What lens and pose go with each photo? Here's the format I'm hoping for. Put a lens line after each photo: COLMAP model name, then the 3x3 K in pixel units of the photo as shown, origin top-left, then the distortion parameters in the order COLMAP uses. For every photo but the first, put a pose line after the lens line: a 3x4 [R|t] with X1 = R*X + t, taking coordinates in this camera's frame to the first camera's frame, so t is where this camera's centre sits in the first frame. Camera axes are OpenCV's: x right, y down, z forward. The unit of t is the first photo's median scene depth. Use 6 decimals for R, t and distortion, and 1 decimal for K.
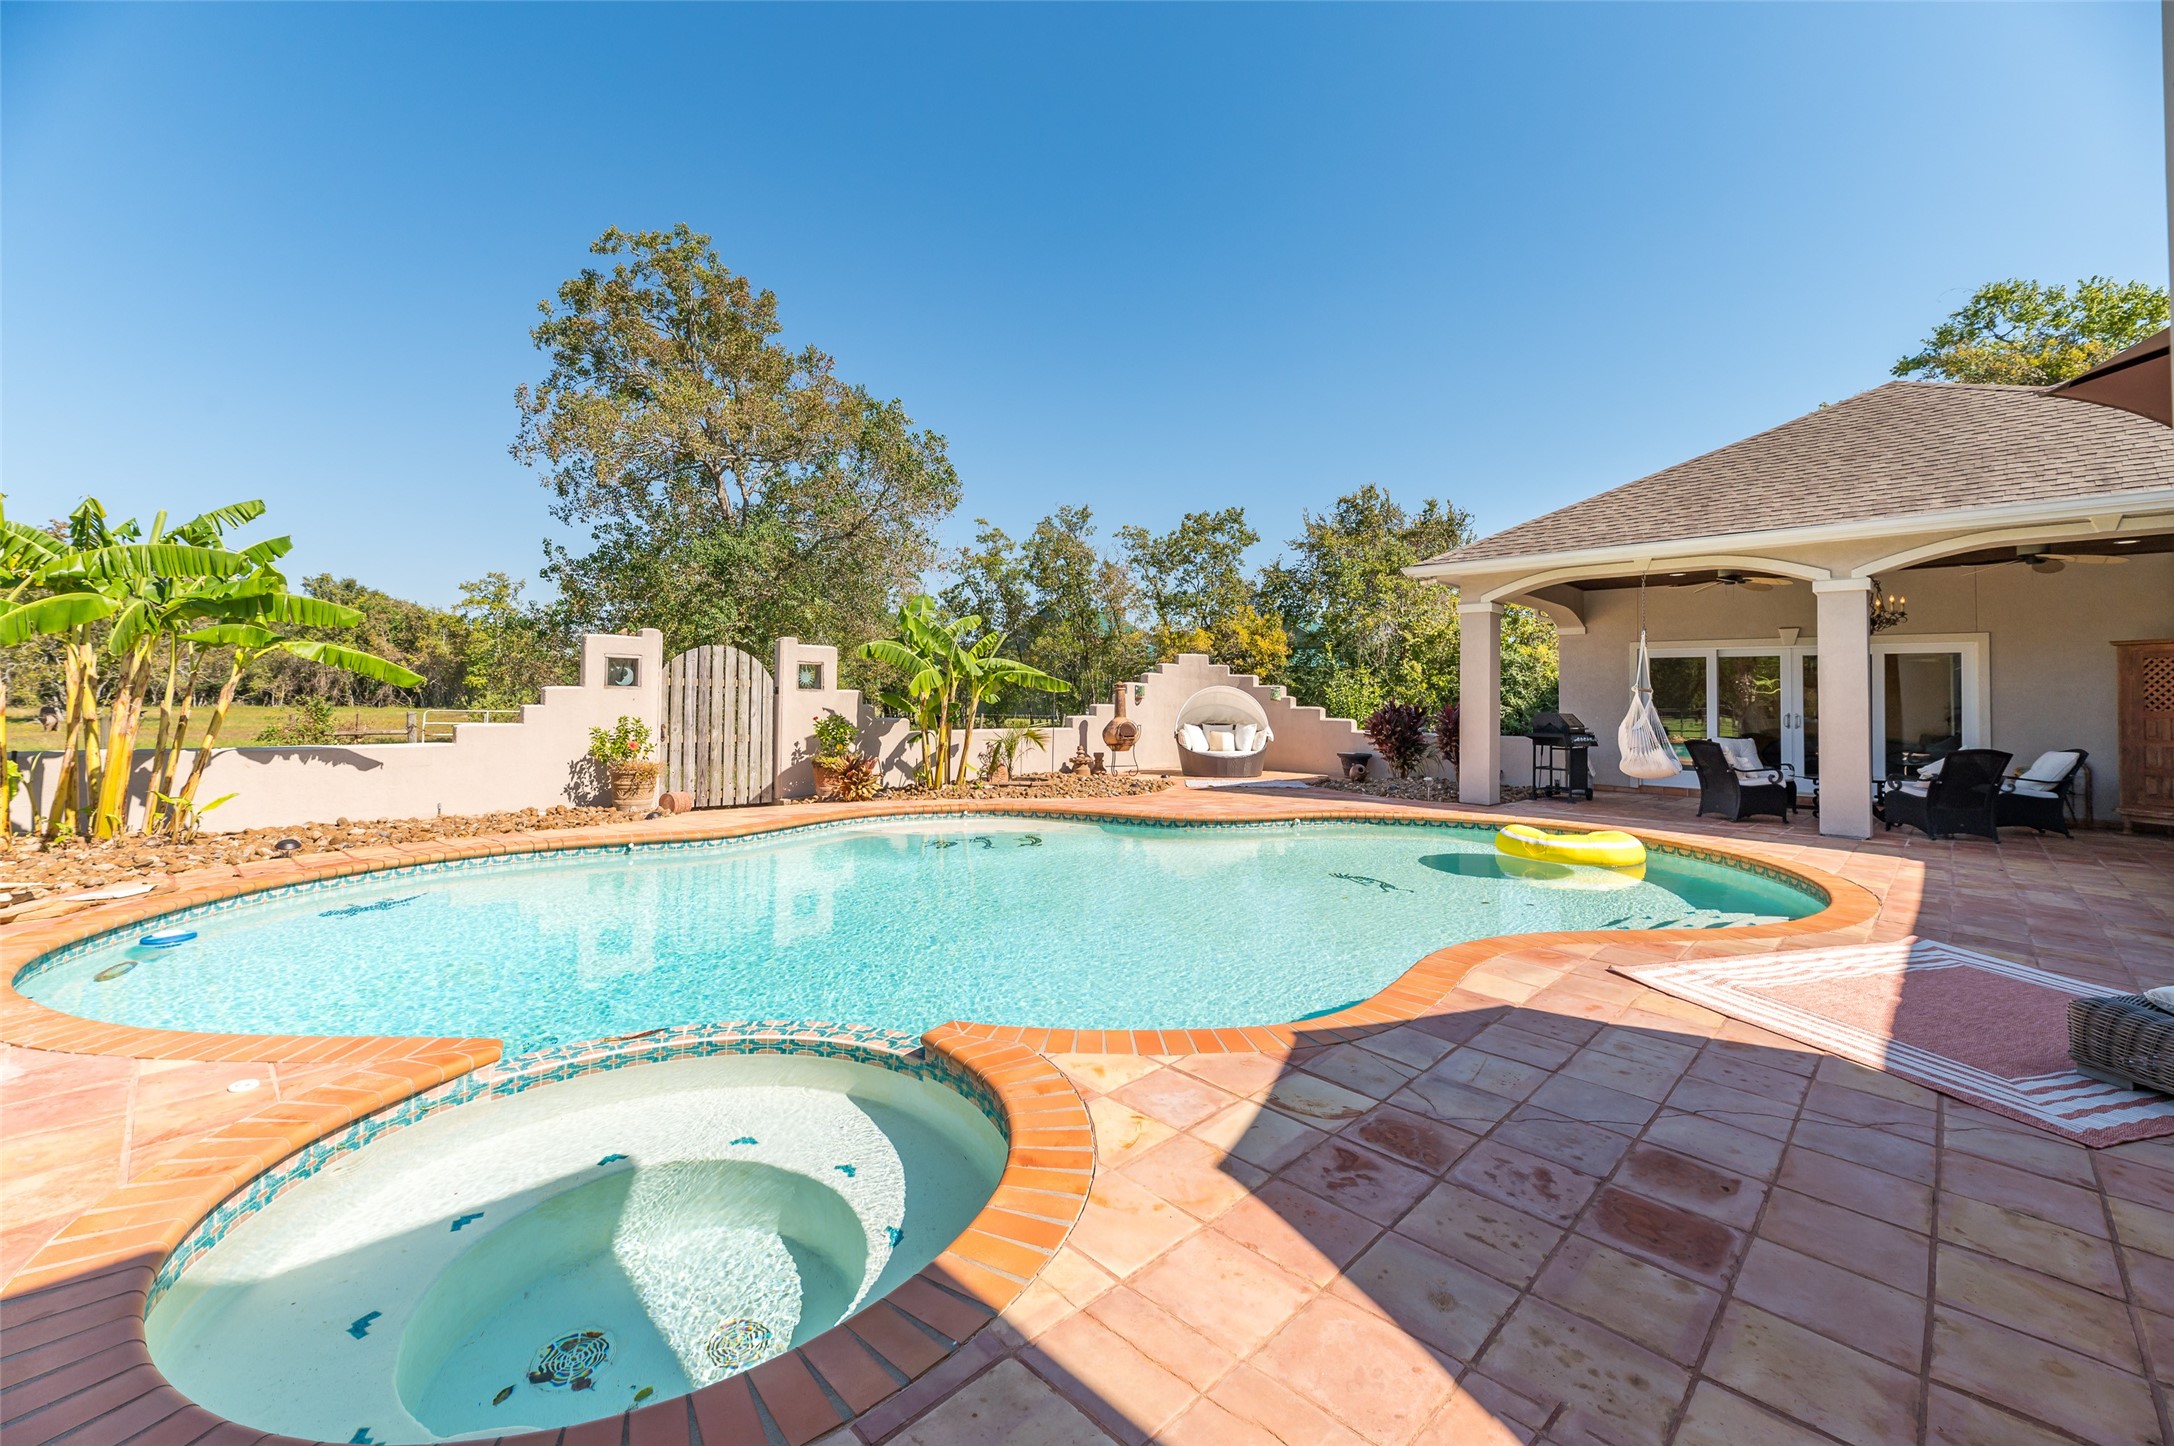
lens RADIAL K [[882.9, 0, 1082.6], [0, 882.9, 669.5], [0, 0, 1]] dist [-0.000369, 0.000916]
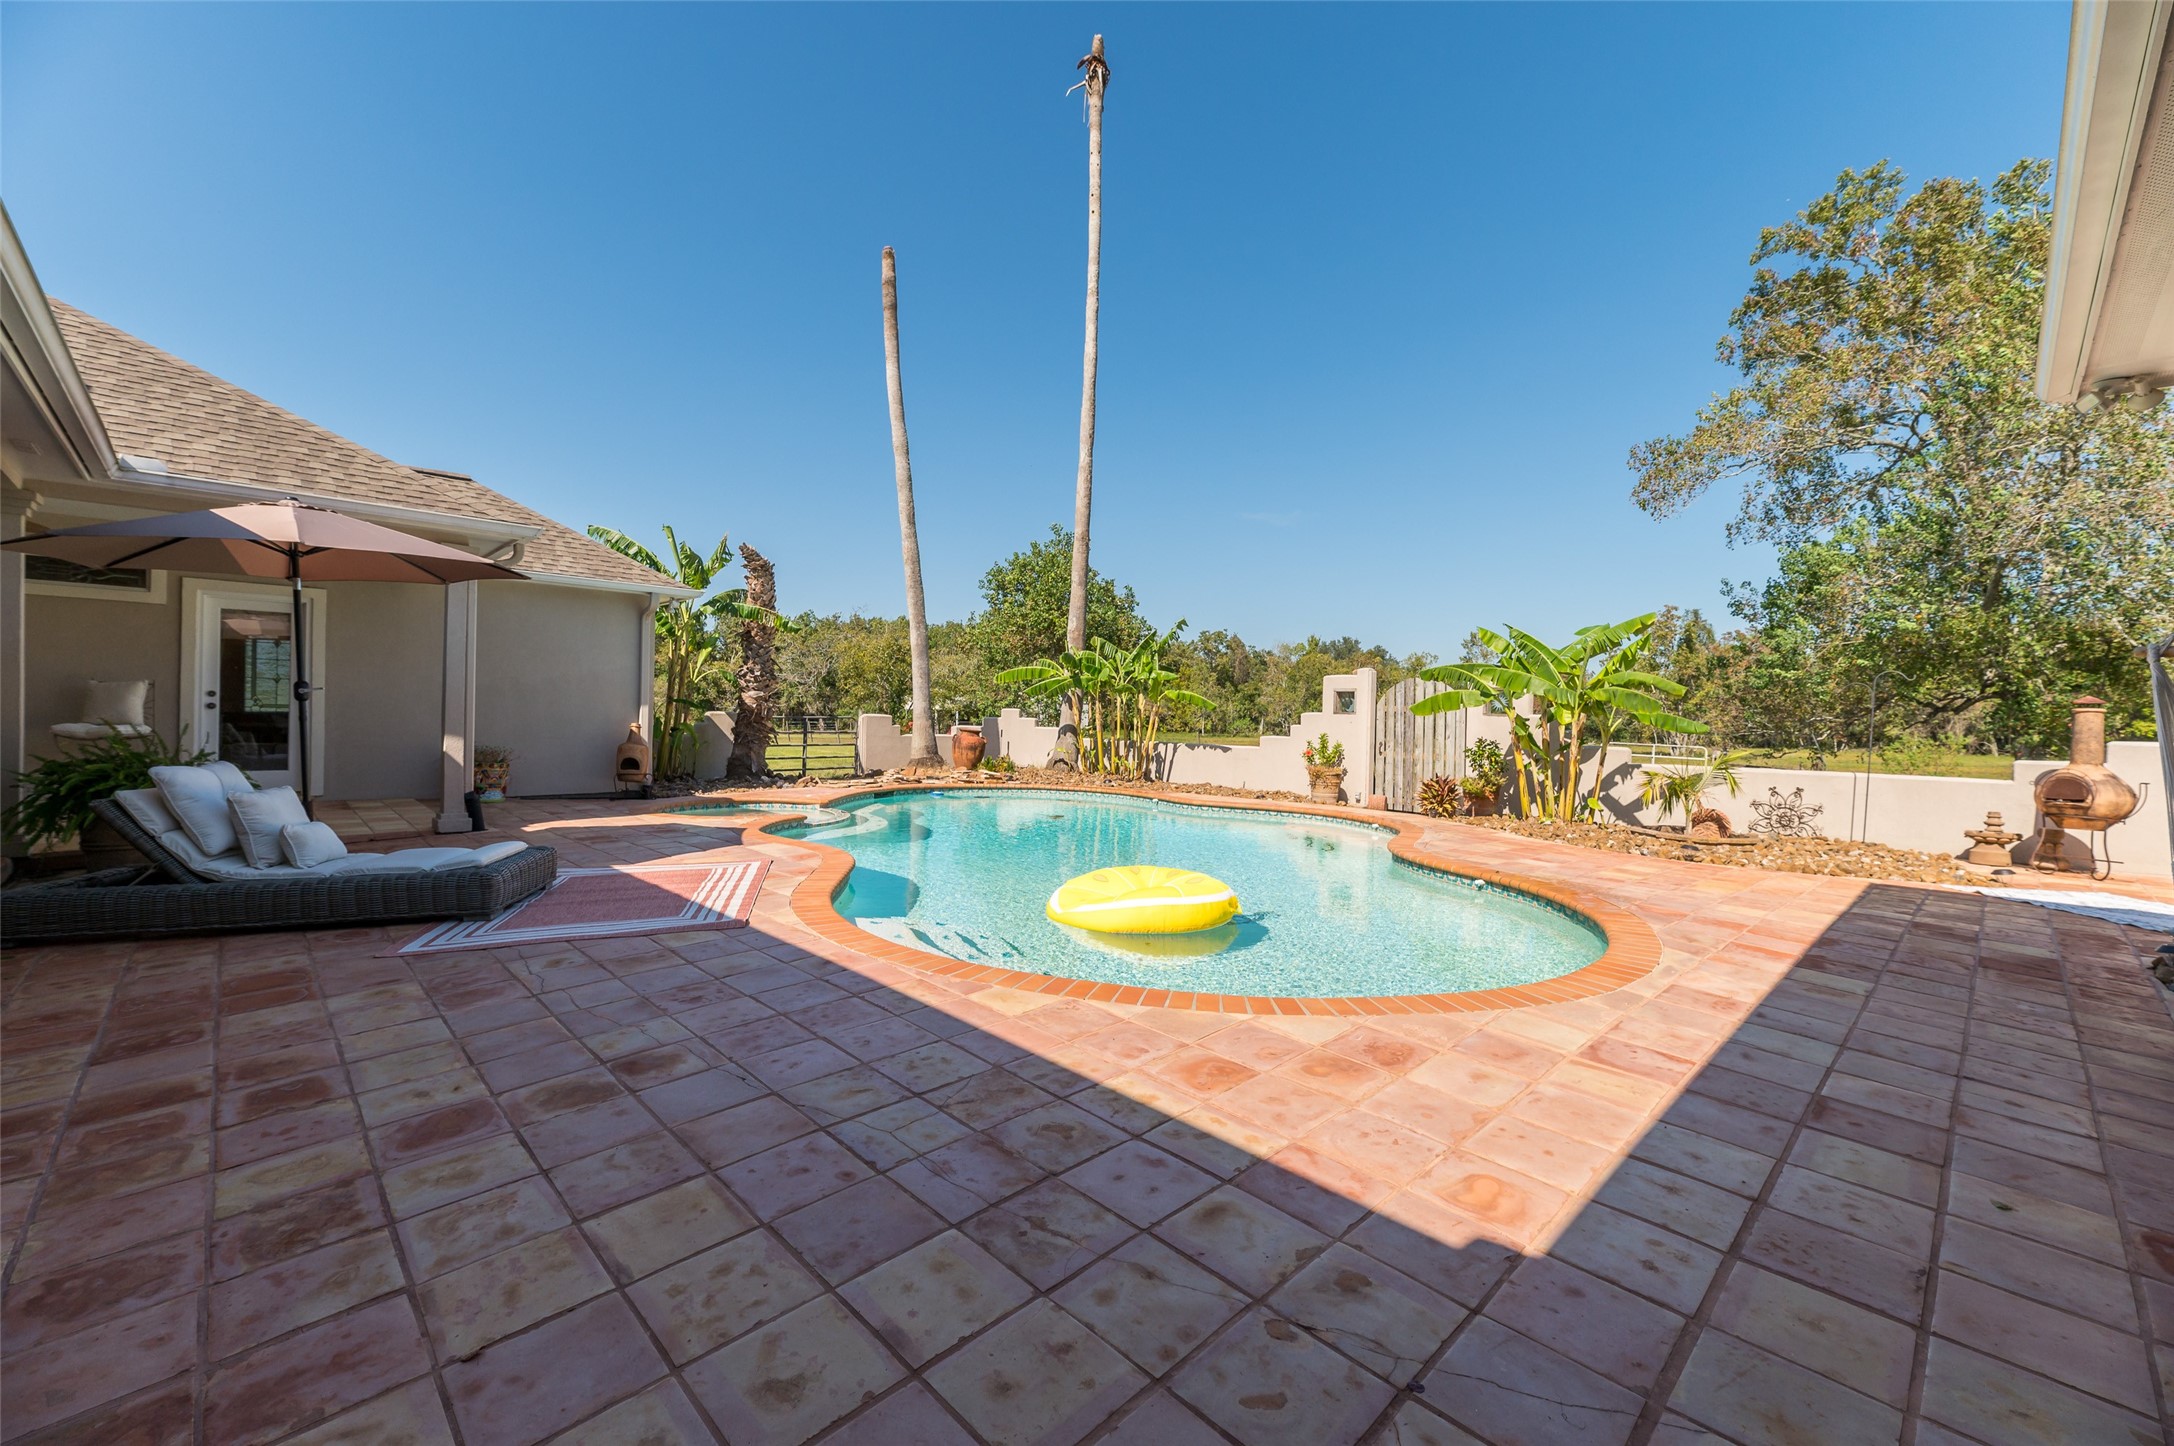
lens RADIAL K [[882.9, 0, 1082.4], [0, 882.9, 718.4], [0, 0, 1]] dist [-0.000369, 0.000916]
pose [[-0.012394, -0.010304, -0.999870, 0.218491], [0.006504, 0.999925, -0.010385, 0.010544], [0.999902, -0.006632, -0.012326, 0.159693]]
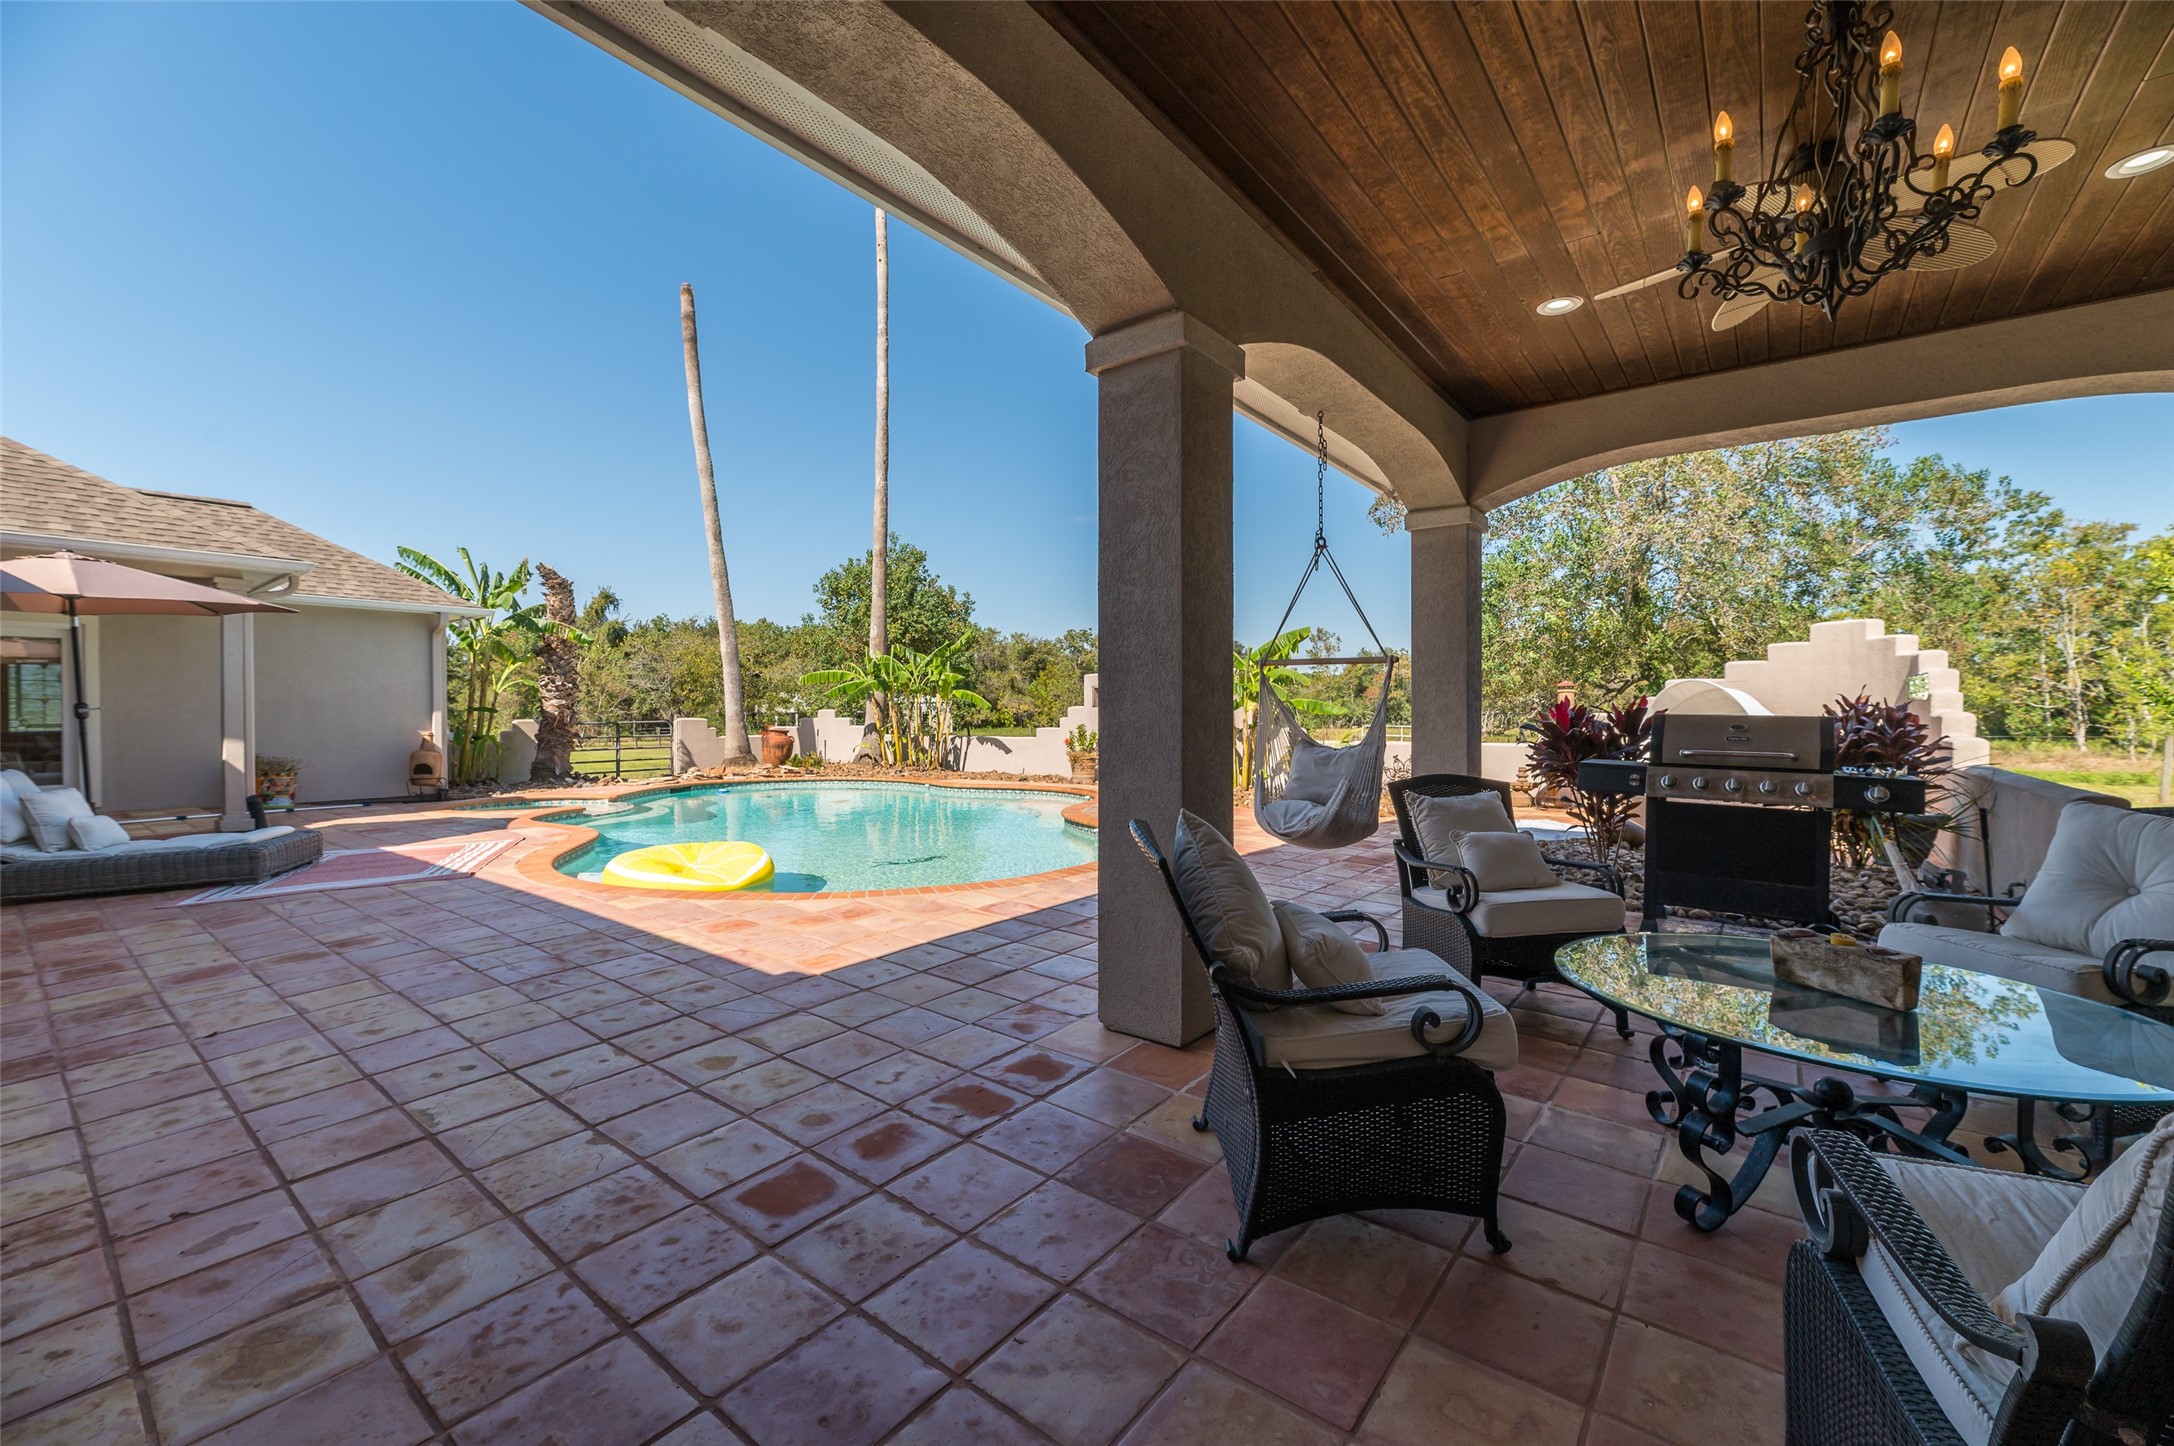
lens RADIAL K [[882.9, 0, 1101.1], [0, 882.9, 720.3], [0, 0, 1]] dist [-0.000369, 0.000916]
pose [[0.128696, -0.006495, -0.991663, 0.275828], [0.034700, 0.999396, -0.002042, 0.013002], [0.991077, -0.034148, 0.128843, 0.208141]]
